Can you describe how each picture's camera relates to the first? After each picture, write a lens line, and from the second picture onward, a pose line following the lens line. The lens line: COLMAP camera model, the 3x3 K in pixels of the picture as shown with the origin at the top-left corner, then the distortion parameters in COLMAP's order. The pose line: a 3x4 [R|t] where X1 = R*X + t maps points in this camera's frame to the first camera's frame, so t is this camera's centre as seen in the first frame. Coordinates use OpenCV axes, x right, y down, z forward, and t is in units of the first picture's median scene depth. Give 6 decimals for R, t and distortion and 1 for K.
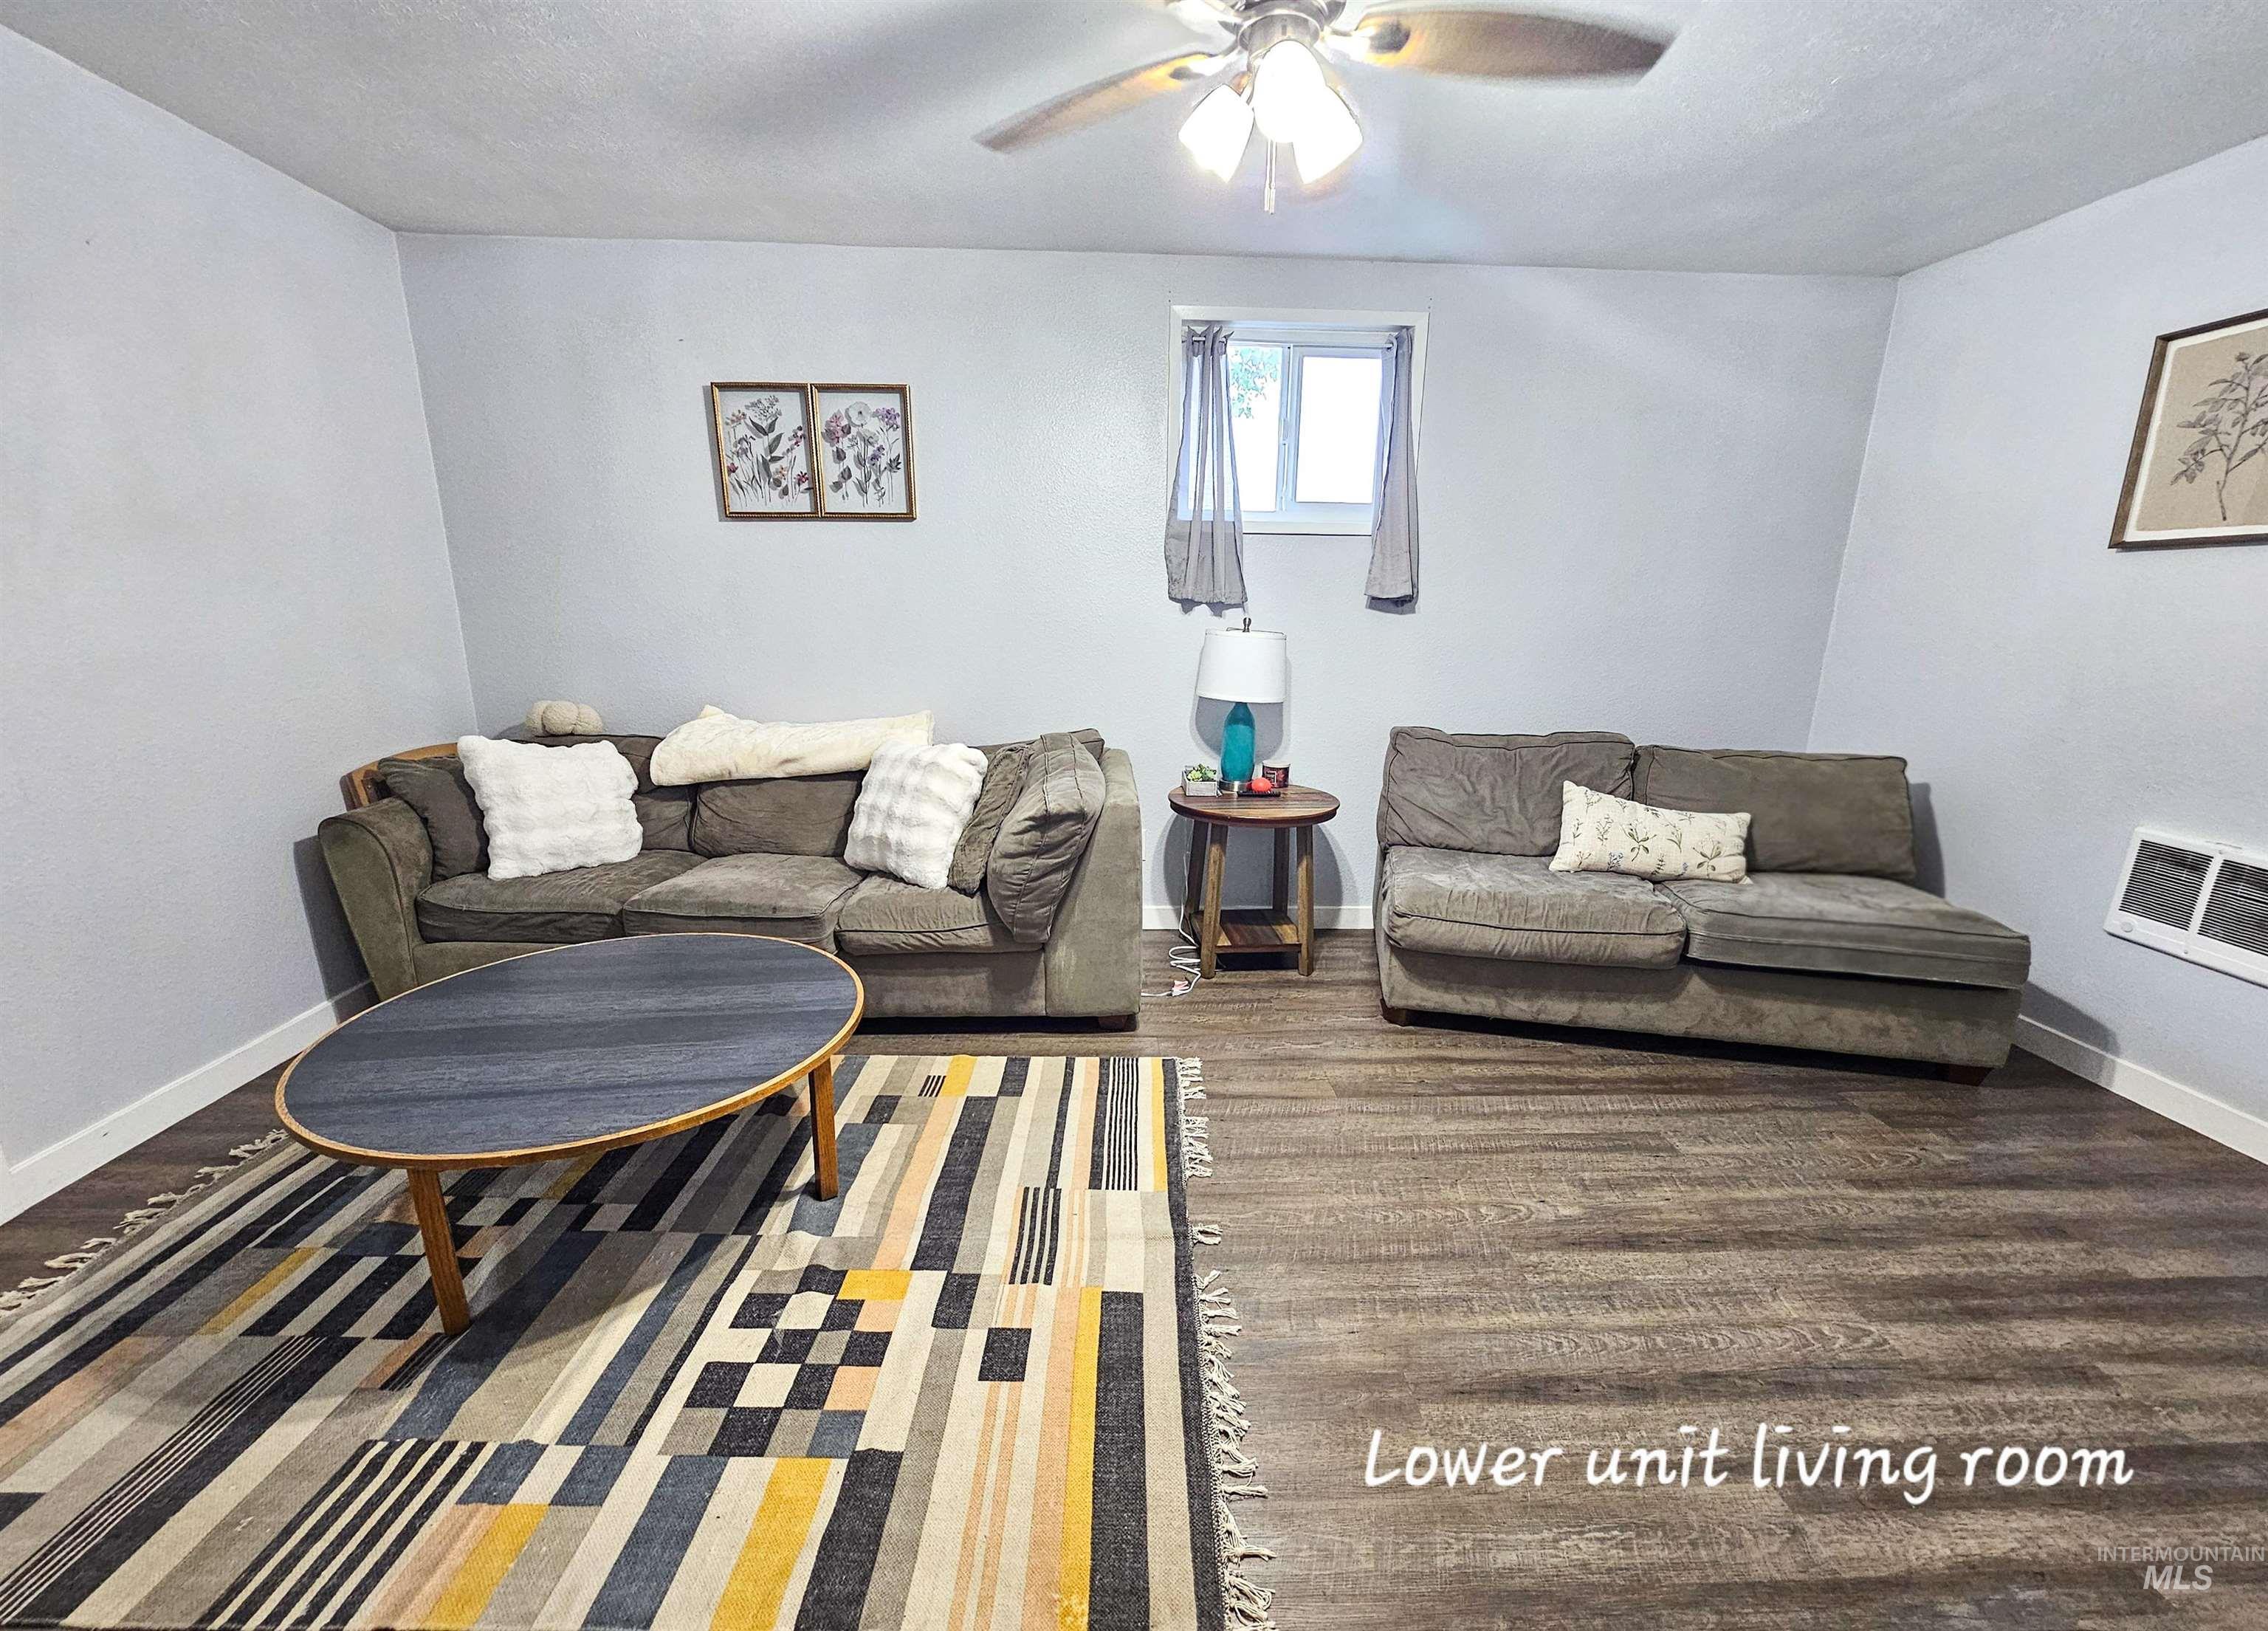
lens RADIAL K [[929.8, 0, 1137.1], [0, 929.8, 848.4], [0, 0, 1]] dist [-0.002056, 0.000683]
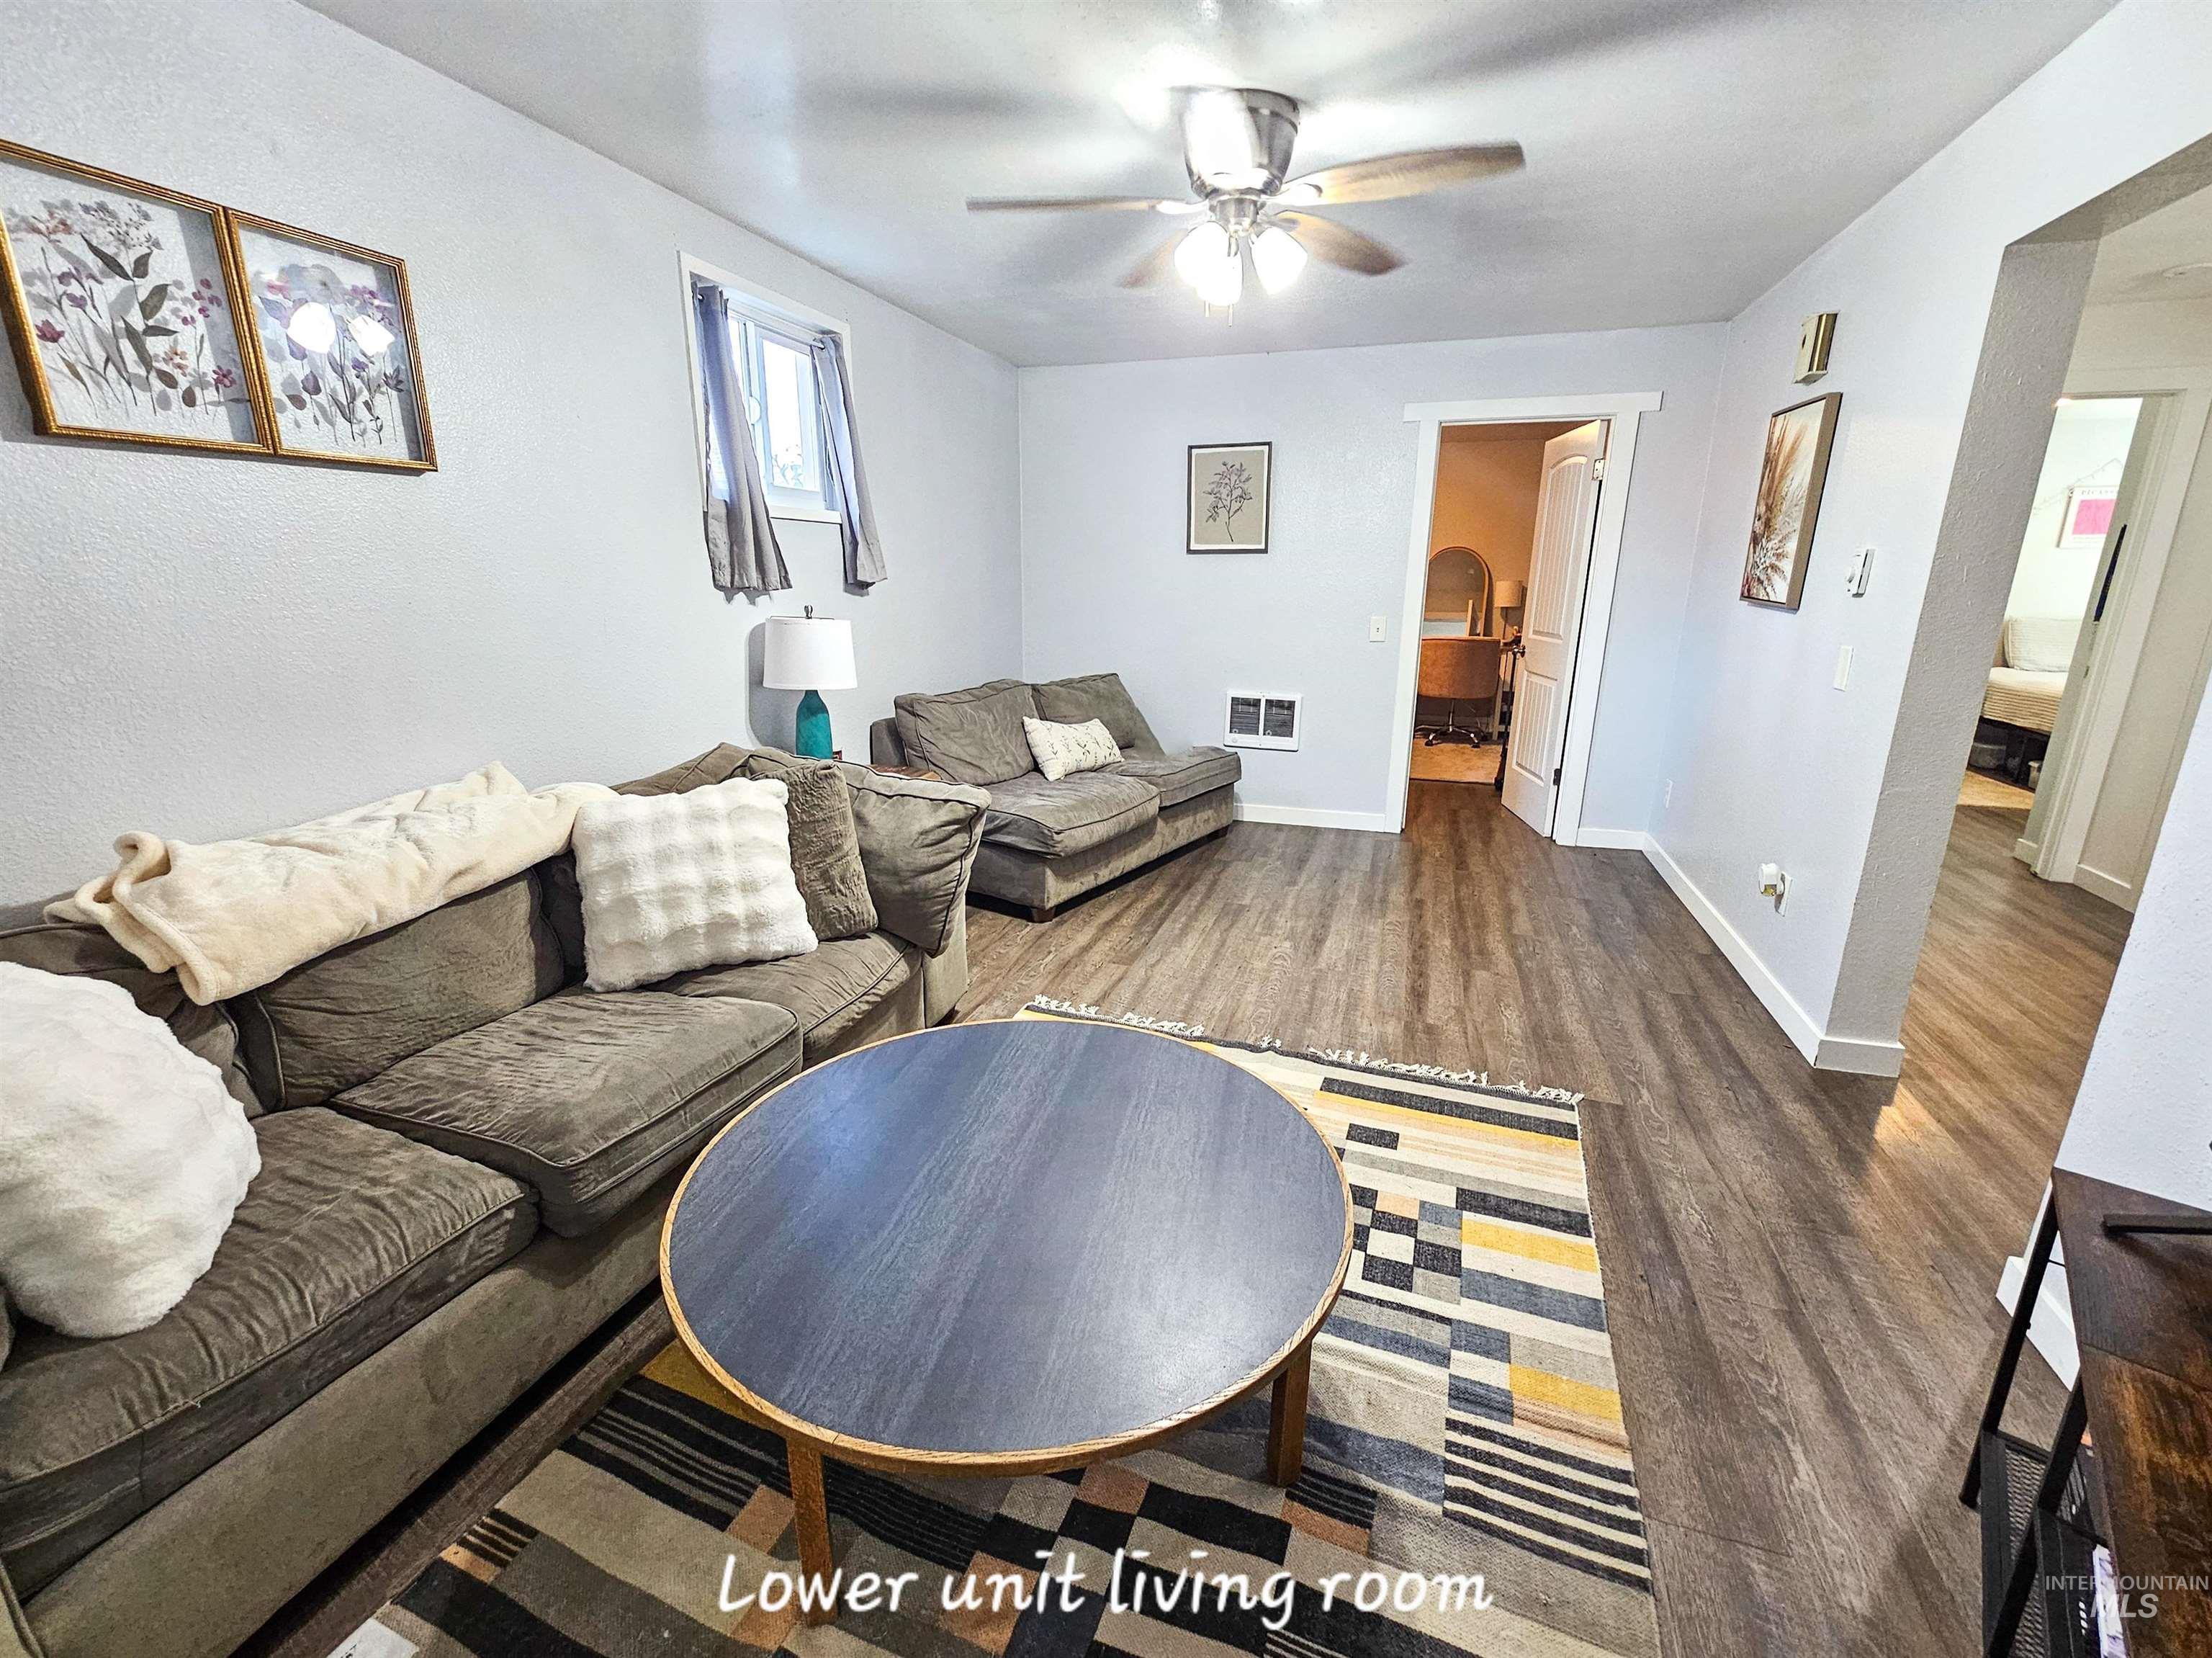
lens RADIAL K [[919.2, 0, 1106.0], [0, 919.2, 829.0], [0, 0, 1]] dist [-0.010838, -0.000076]
pose [[0.366417, -0.255984, 0.894545, -0.831746], [0.238477, 0.955133, 0.175640, -0.140745], [-0.899371, 0.148971, 0.411023, 0.427933]]
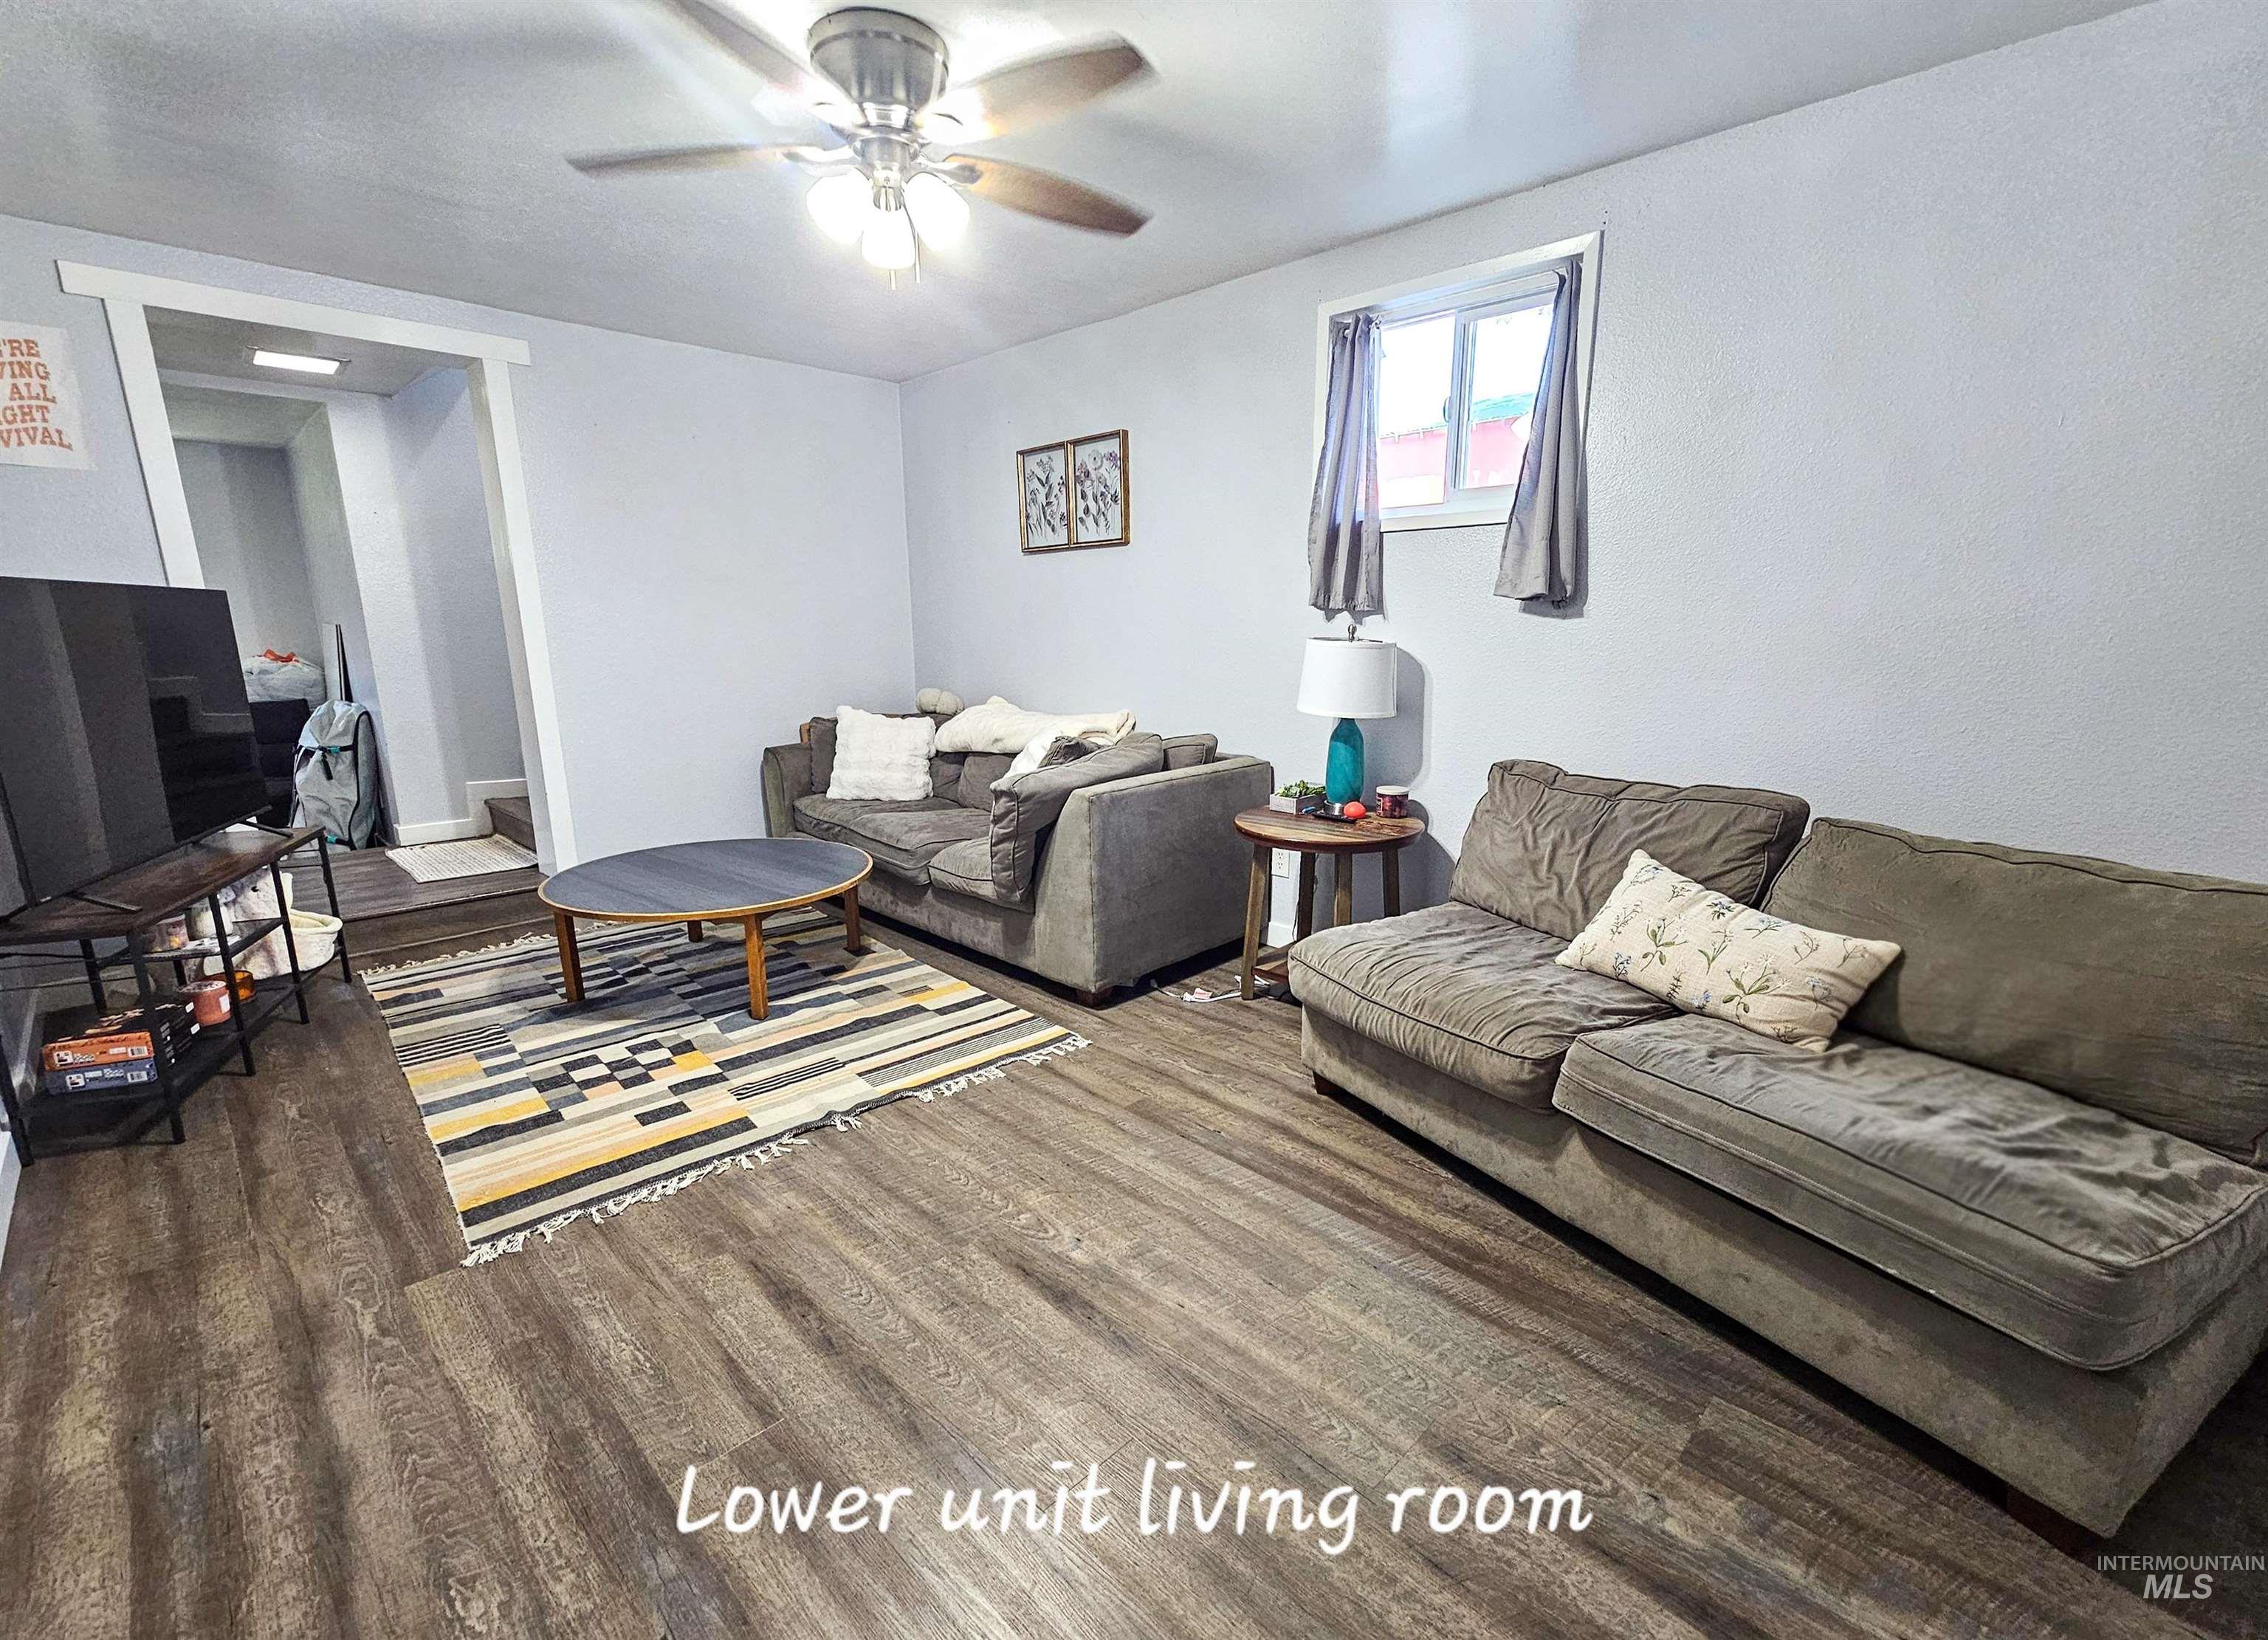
lens RADIAL K [[995.6, 0, 1143.4], [0, 995.6, 849.2], [0, 0, 1]] dist [-0.000343, 0.000290]
pose [[0.673623, 0.151218, -0.723440, 0.866673], [-0.176207, 0.983478, 0.041499, -0.043569], [0.717763, 0.099520, 0.689139, 0.243396]]
